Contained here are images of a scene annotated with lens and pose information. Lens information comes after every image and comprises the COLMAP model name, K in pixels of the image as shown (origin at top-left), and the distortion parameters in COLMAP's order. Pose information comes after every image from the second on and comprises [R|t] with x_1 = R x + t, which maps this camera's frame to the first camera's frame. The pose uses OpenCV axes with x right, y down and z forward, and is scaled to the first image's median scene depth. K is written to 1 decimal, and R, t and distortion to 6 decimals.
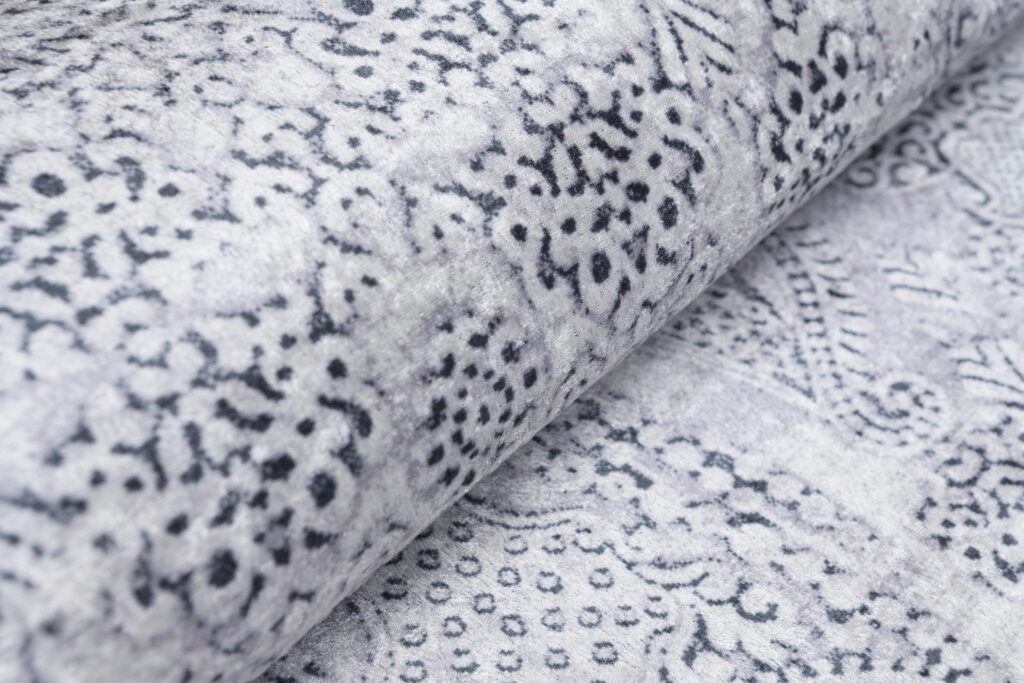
lens RADIAL K [[1701.1, 0, 512.7], [0, 1701.1, 332.4], [0, 0, 1]] dist [0.010155, 0.000000]
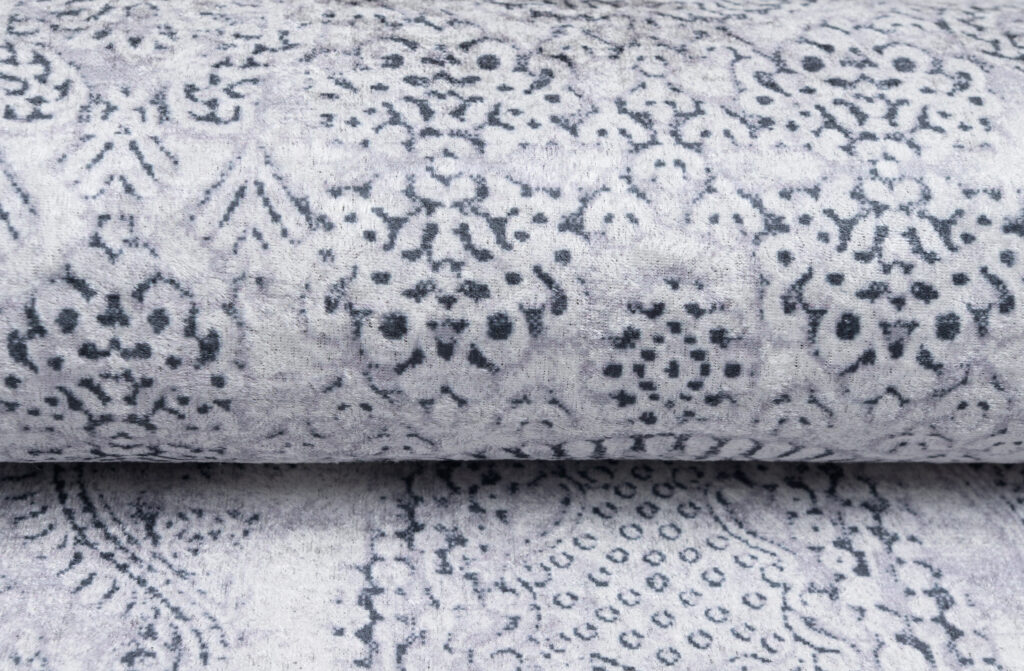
lens RADIAL K [[1741.0, 0, 507.8], [0, 1741.0, 341.1], [0, 0, 1]] dist [0.038585, 0.000000]
pose [[0.691177, 0.426662, -0.583296, 0.601100], [-0.508676, 0.860544, 0.026705, 0.056751], [0.513345, 0.278251, 0.811821, -0.062774]]
